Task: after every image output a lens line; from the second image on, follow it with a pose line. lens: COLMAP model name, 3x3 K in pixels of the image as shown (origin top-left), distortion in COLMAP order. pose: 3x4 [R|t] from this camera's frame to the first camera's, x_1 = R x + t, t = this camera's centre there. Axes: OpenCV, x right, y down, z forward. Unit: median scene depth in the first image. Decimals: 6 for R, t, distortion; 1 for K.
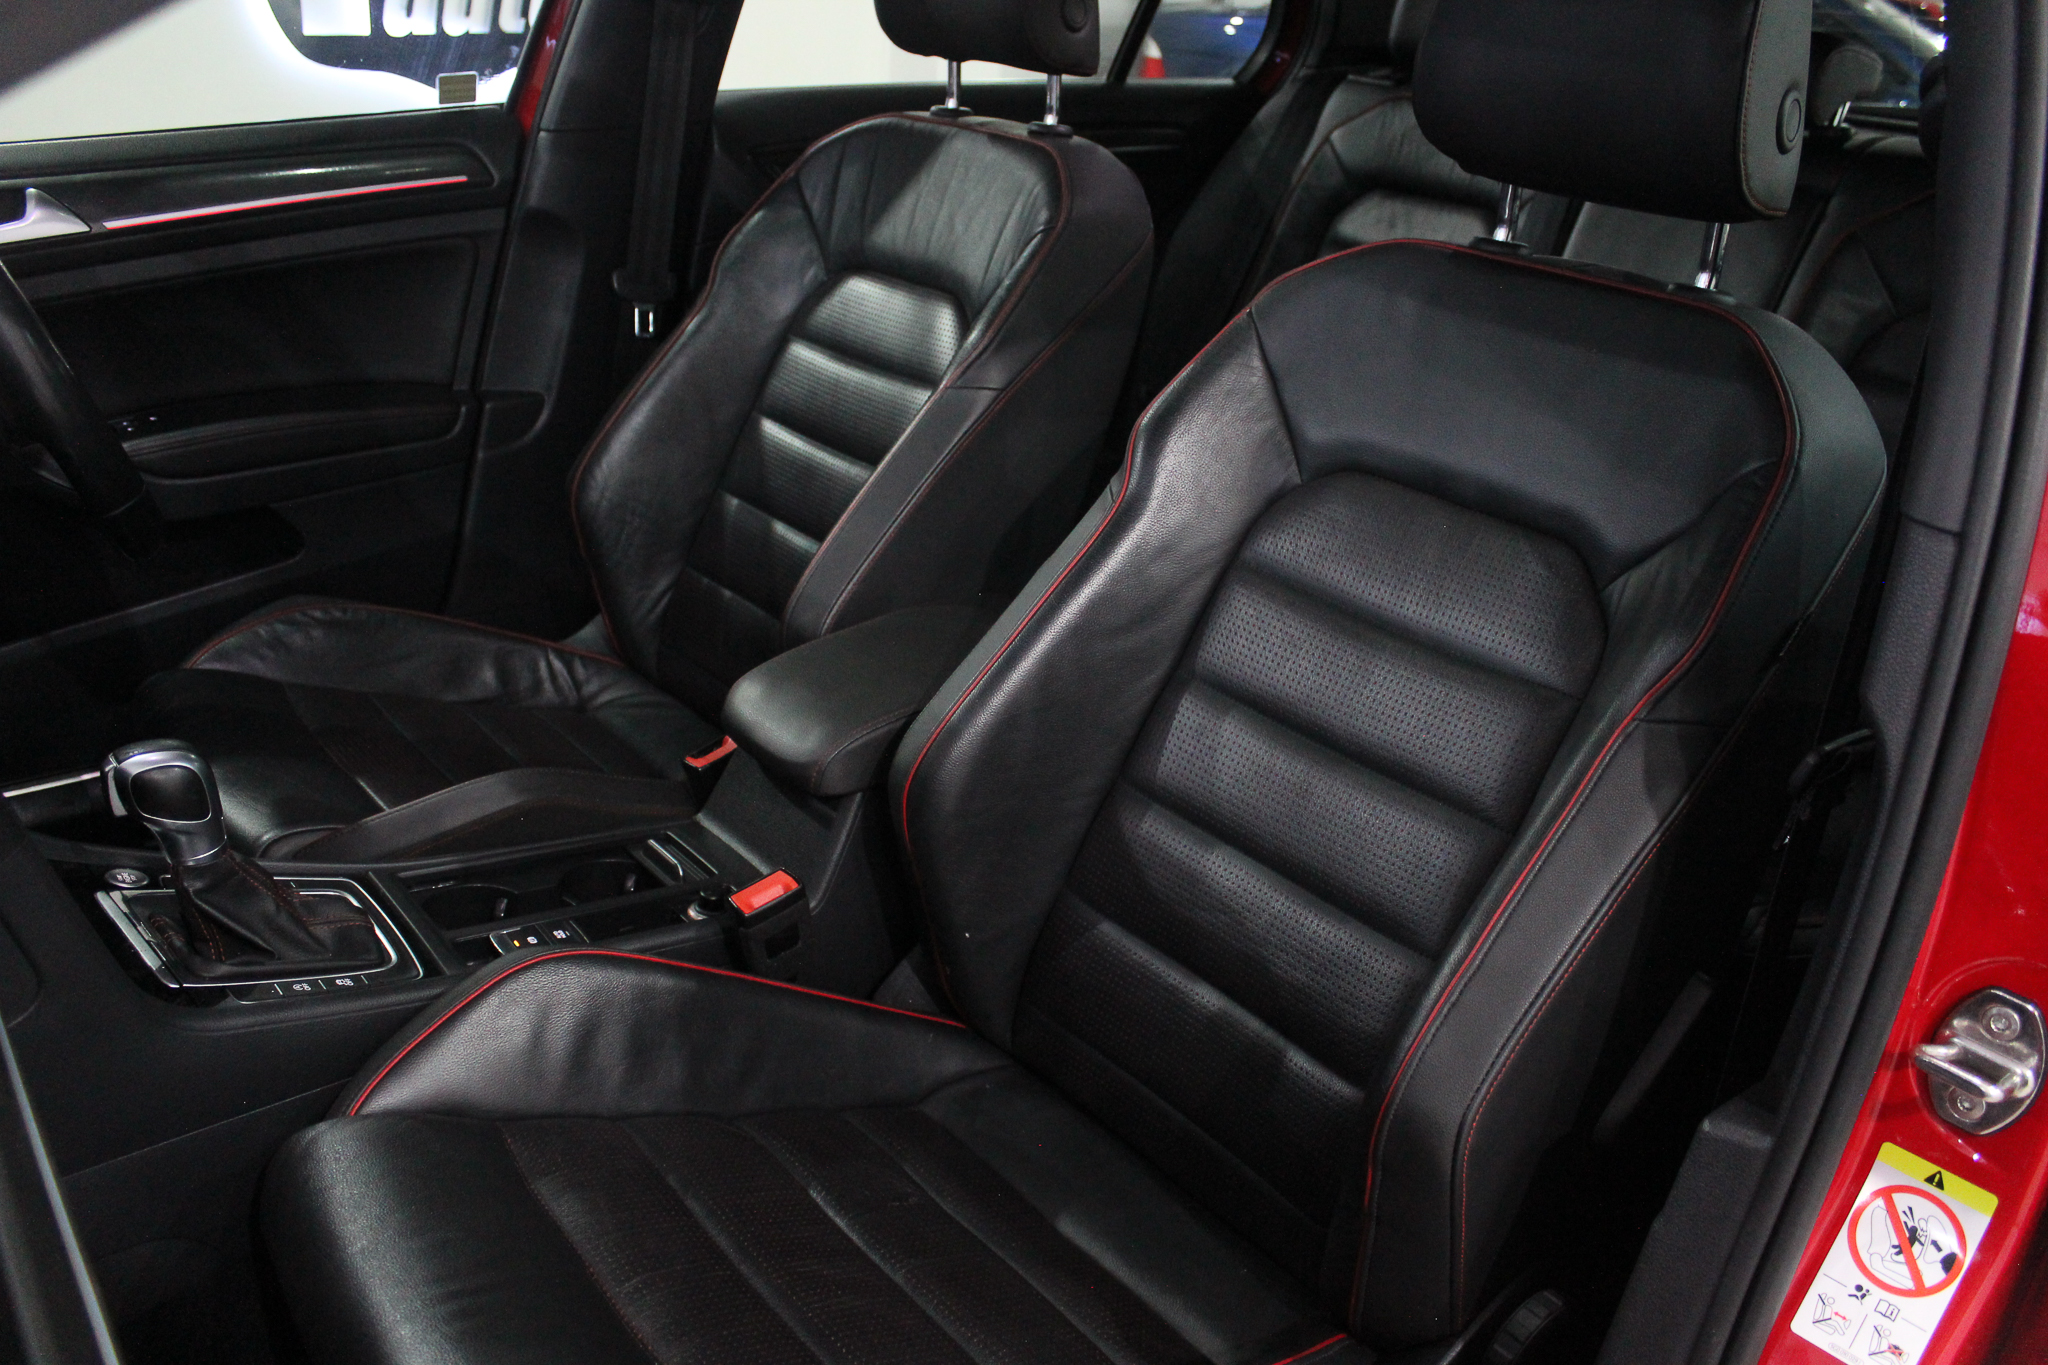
lens RADIAL K [[1682.0, 0, 1013.0], [0, 1682.0, 684.6], [0, 0, 1]] dist [-0.167989, 0.155256]
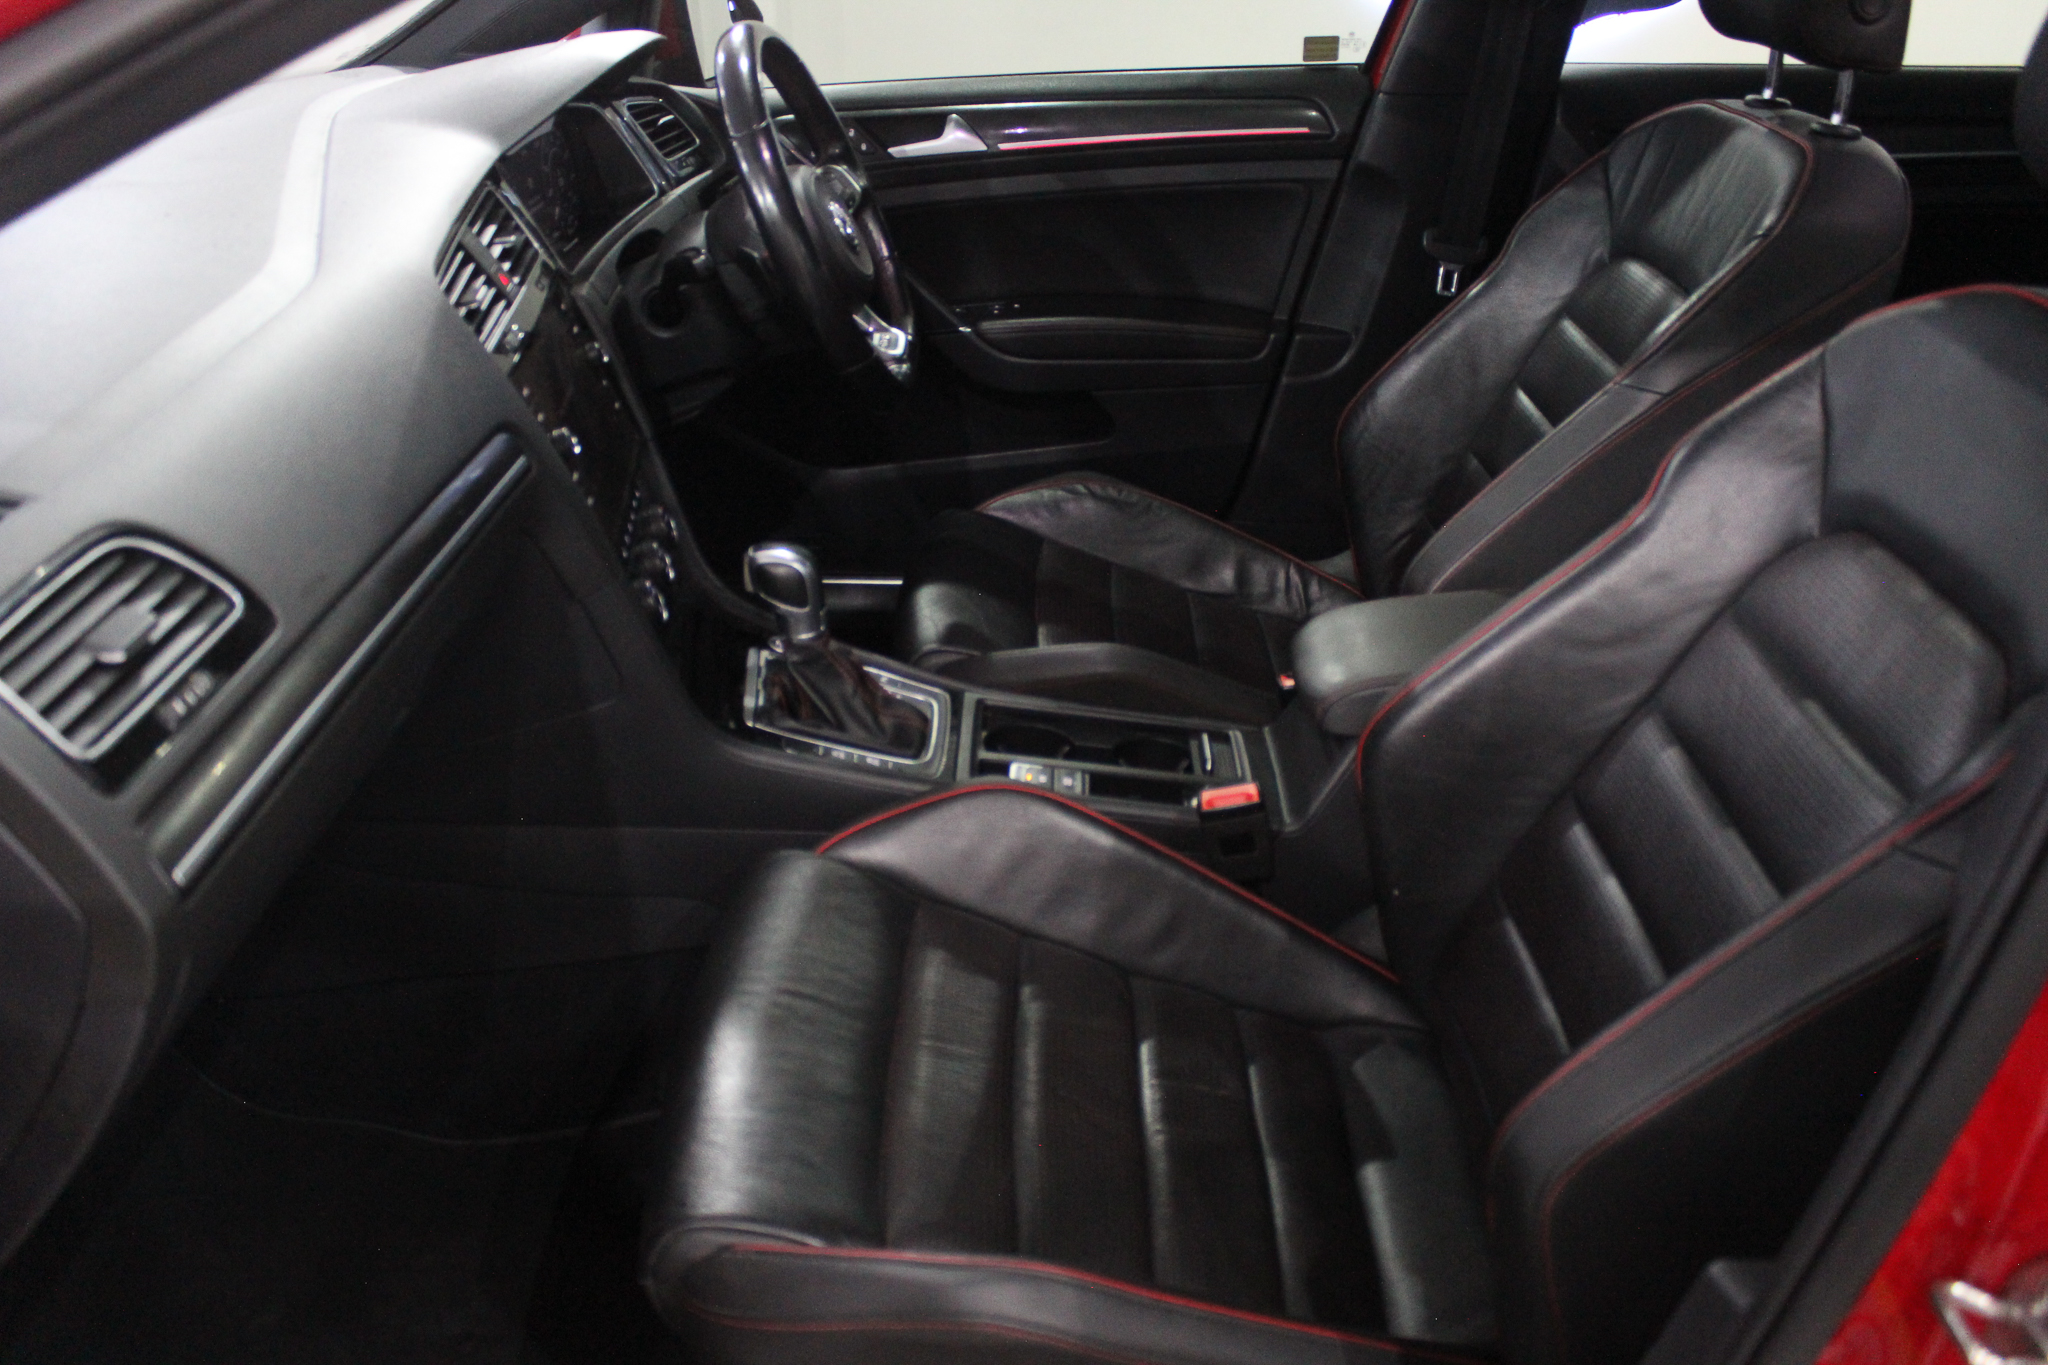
lens RADIAL K [[1682.0, 0, 1013.0], [0, 1682.0, 684.6], [0, 0, 1]] dist [-0.167989, 0.155256]
pose [[0.776835, 0.246306, -0.579535, 0.257476], [-0.223628, 0.968247, 0.111751, -0.028487], [0.588658, 0.042788, 0.807249, 0.003083]]
